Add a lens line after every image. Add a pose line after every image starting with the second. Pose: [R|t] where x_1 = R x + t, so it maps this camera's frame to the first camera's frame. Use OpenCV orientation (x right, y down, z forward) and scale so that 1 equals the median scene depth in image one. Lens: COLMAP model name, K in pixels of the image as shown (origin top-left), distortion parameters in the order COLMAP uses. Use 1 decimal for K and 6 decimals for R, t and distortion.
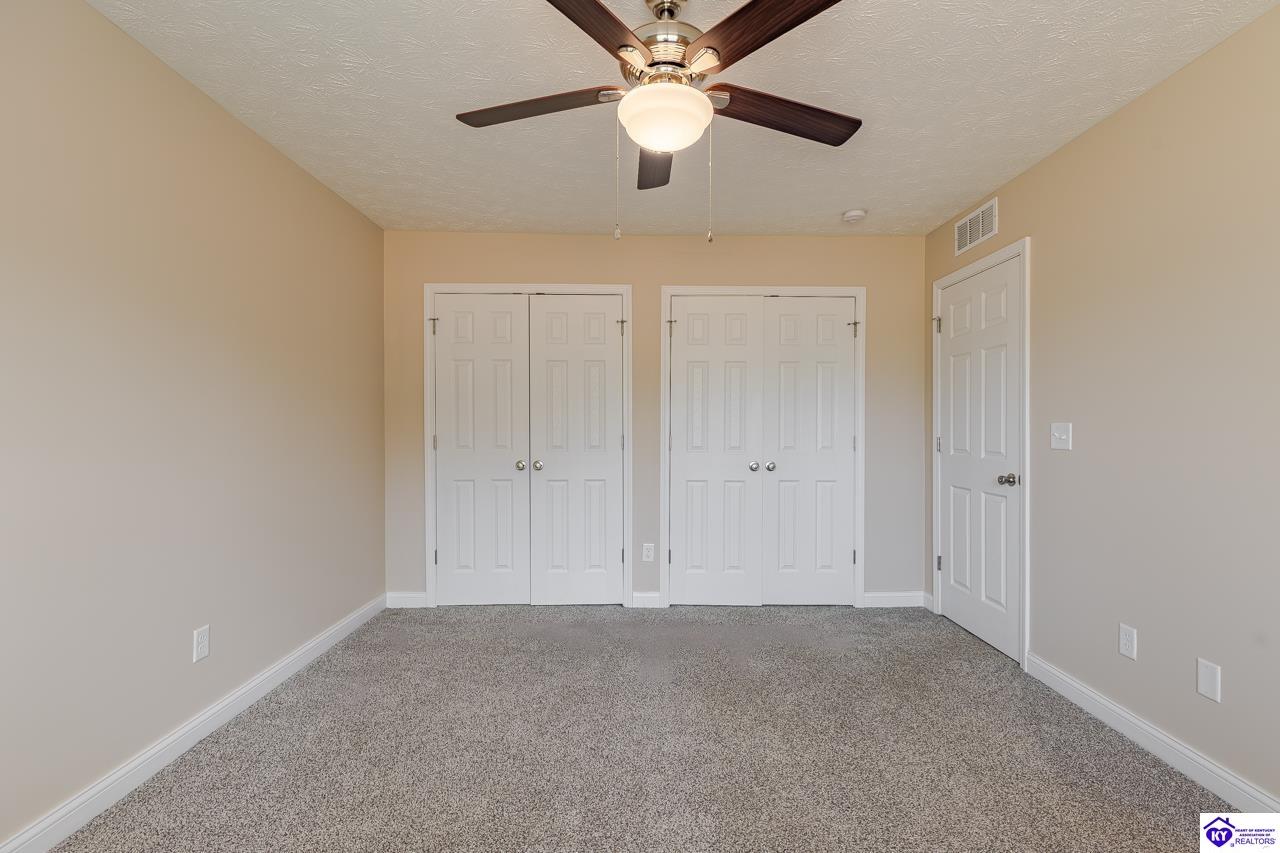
lens RADIAL K [[577.4, 0, 640.0], [0, 577.4, 426.5], [0, 0, 1]] dist [0.004943, -0.004986]
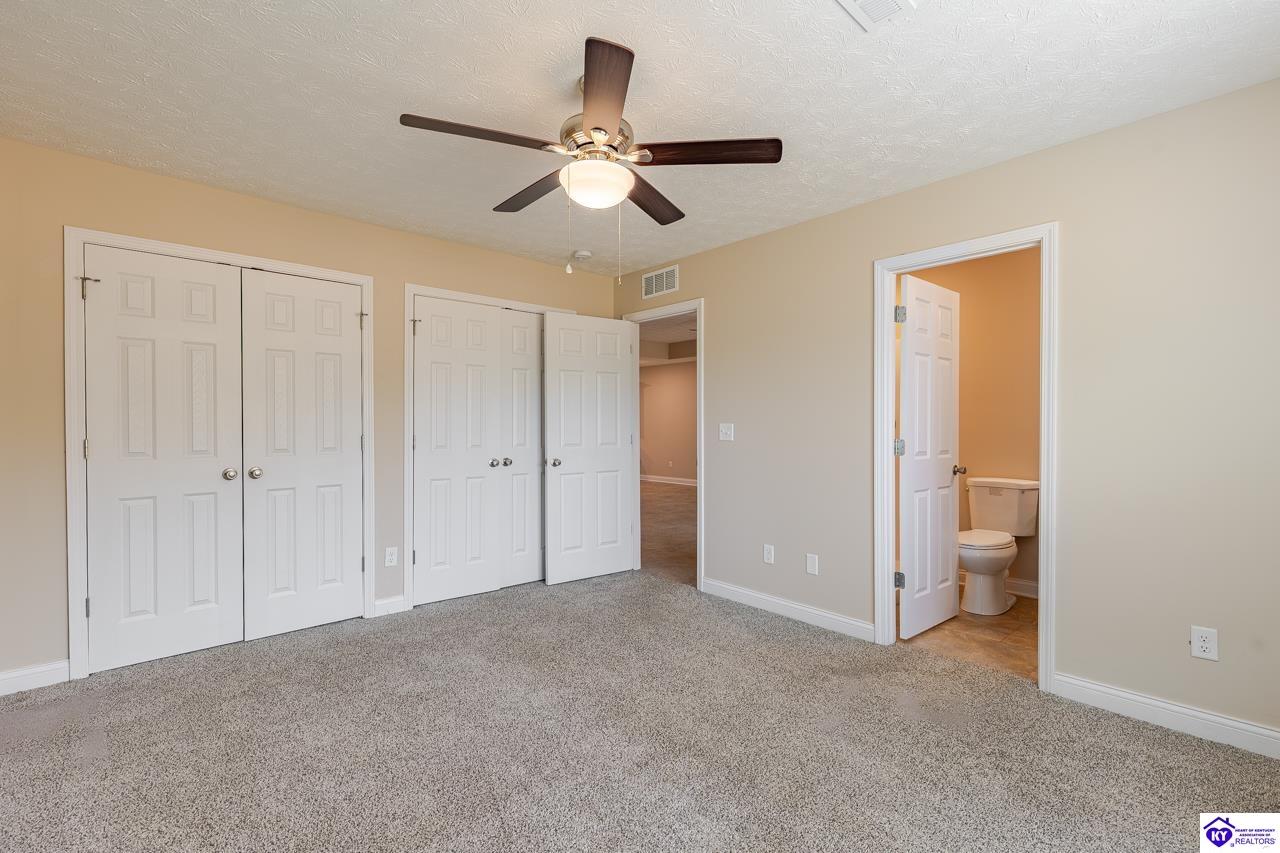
lens RADIAL K [[579.1, 0, 647.5], [0, 579.1, 428.0], [0, 0, 1]] dist [0.004057, -0.000670]
pose [[0.744688, -0.003767, 0.667402, -0.316239], [0.001379, 0.999991, 0.004106, -0.000856], [-0.667411, -0.002137, 0.744687, -0.008863]]
